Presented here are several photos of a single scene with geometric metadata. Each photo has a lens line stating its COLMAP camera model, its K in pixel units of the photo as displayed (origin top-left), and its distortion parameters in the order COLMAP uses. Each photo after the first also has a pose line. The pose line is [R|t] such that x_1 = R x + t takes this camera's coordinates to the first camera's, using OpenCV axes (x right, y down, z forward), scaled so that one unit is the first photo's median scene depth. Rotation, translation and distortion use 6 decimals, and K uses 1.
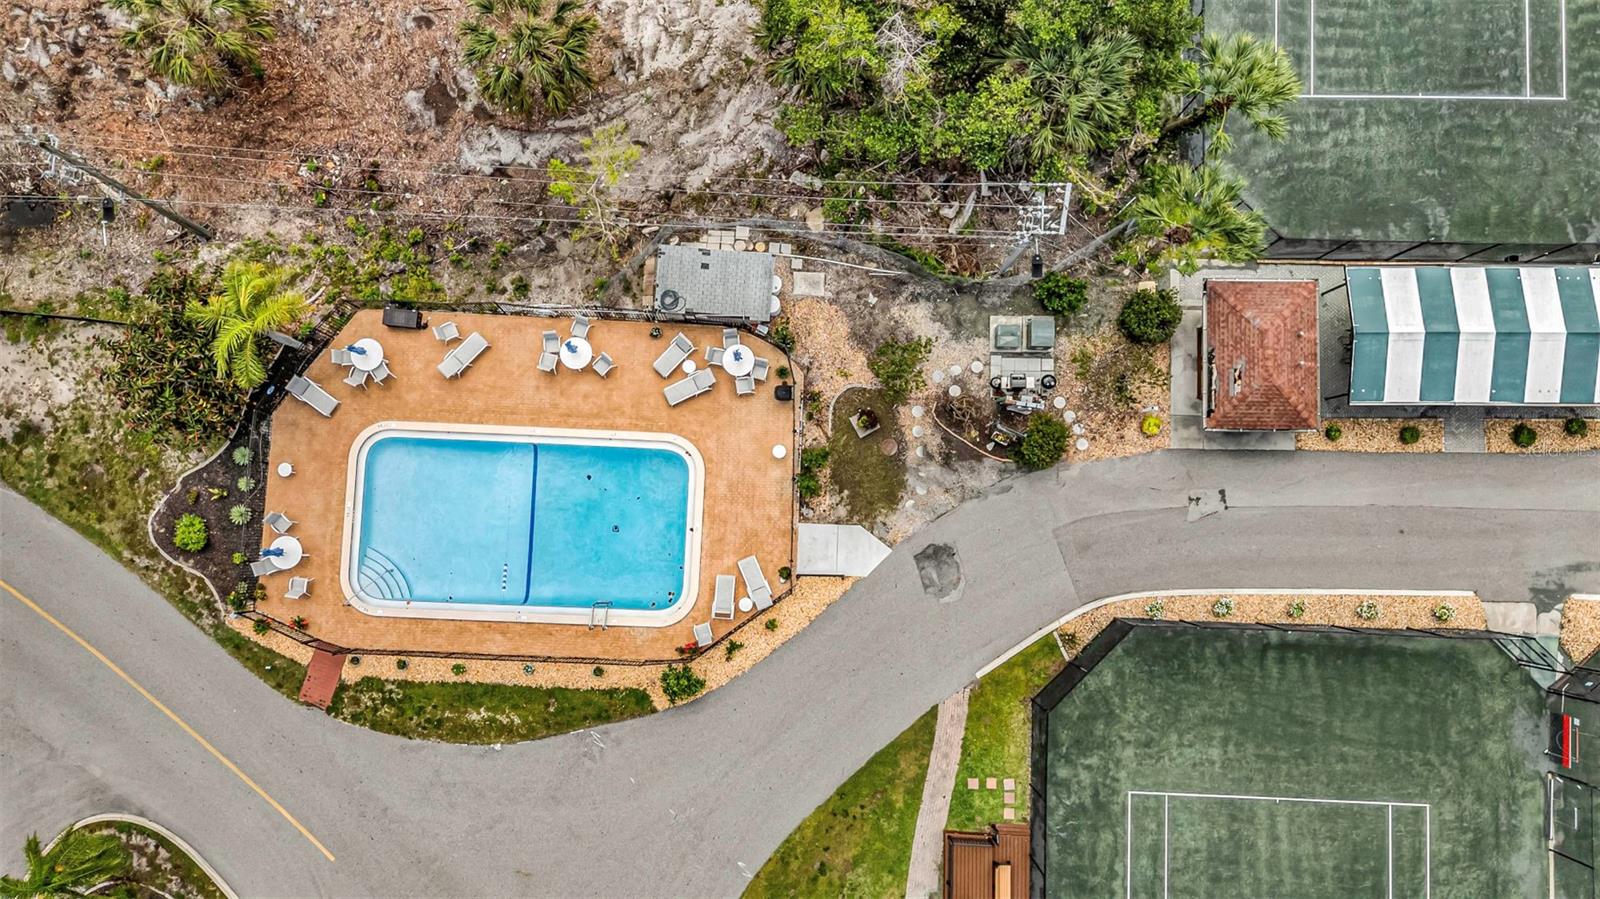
lens RADIAL K [[1175.4, 0, 801.1], [0, 1175.4, 450.3], [0, 0, 1]] dist [0.081075, -0.076493]
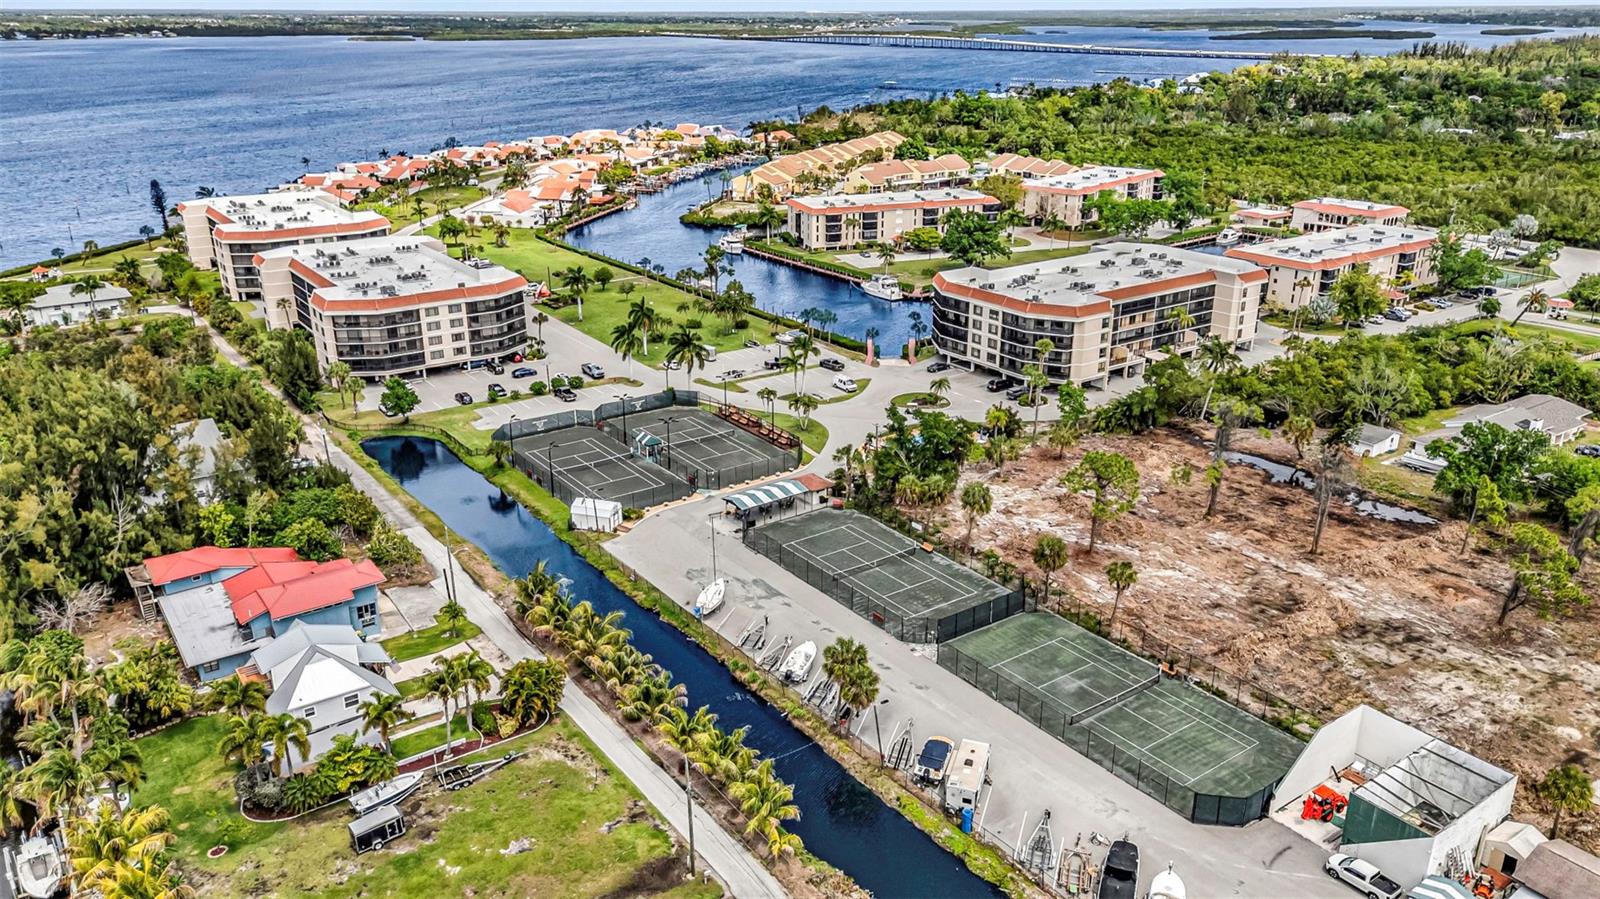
lens RADIAL K [[1175.4, 0, 791.8], [0, 1175.4, 458.7], [0, 0, 1]] dist [0.081075, -0.076493]
pose [[-0.800841, 0.222613, -0.555966, 2.437536], [-0.596990, -0.223097, 0.770604, -2.841765], [0.047512, 0.949037, 0.311563, -0.248699]]
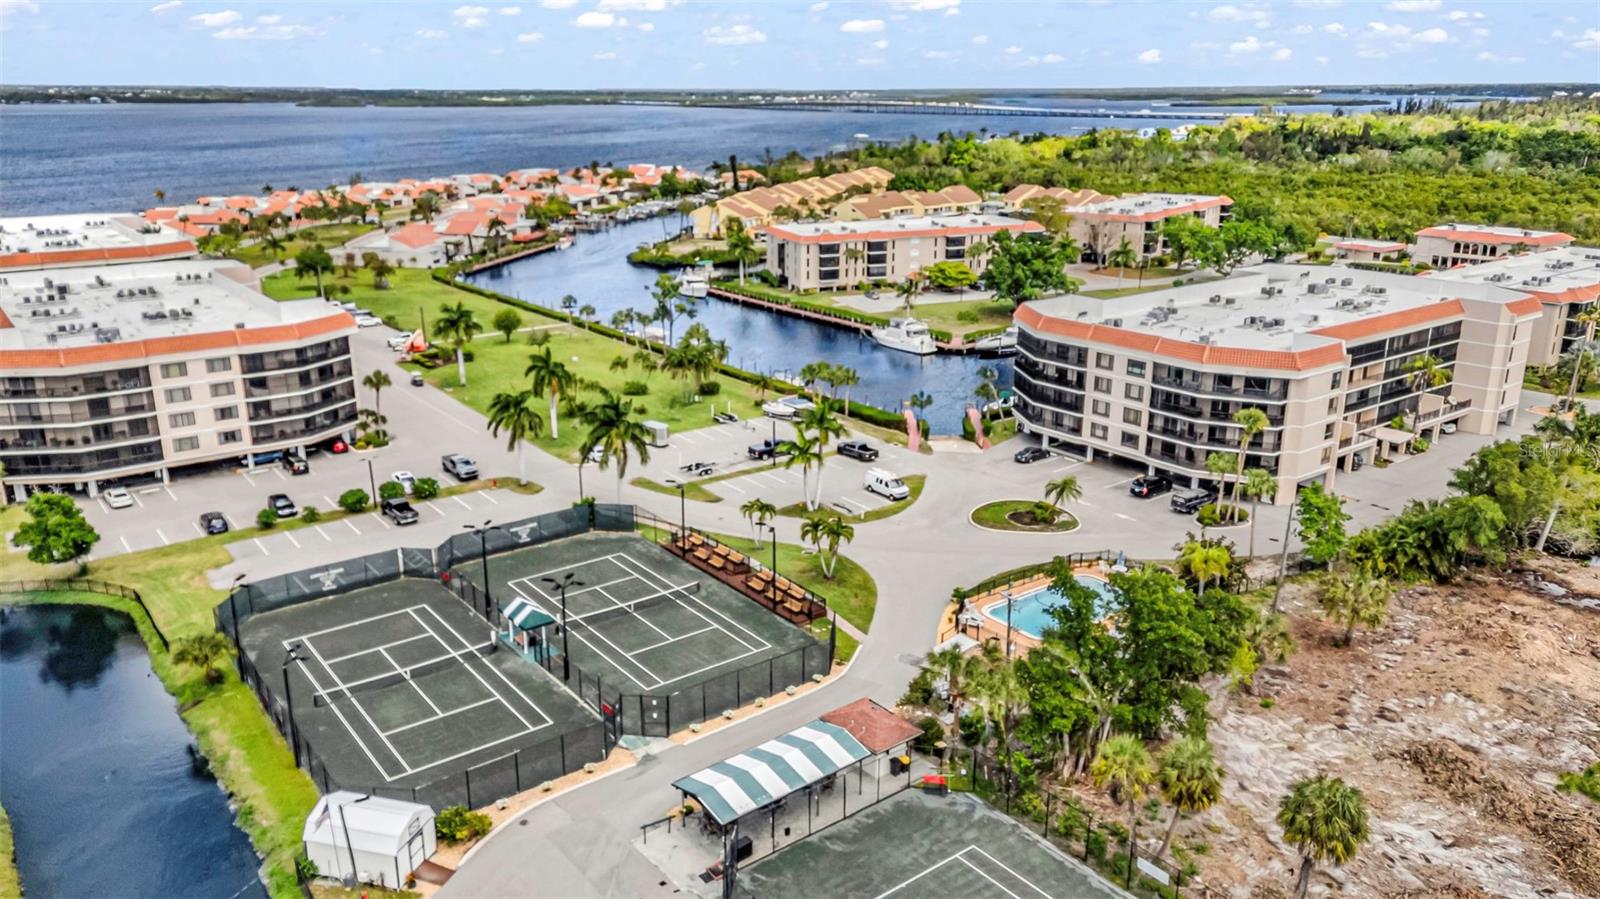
lens RADIAL K [[1175.4, 0, 793.7], [0, 1175.4, 431.8], [0, 0, 1]] dist [0.081075, -0.076493]
pose [[-0.778939, 0.184243, -0.599424, 1.389647], [-0.625276, -0.155335, 0.764789, -1.231768], [0.047795, 0.970529, 0.236199, 0.155935]]
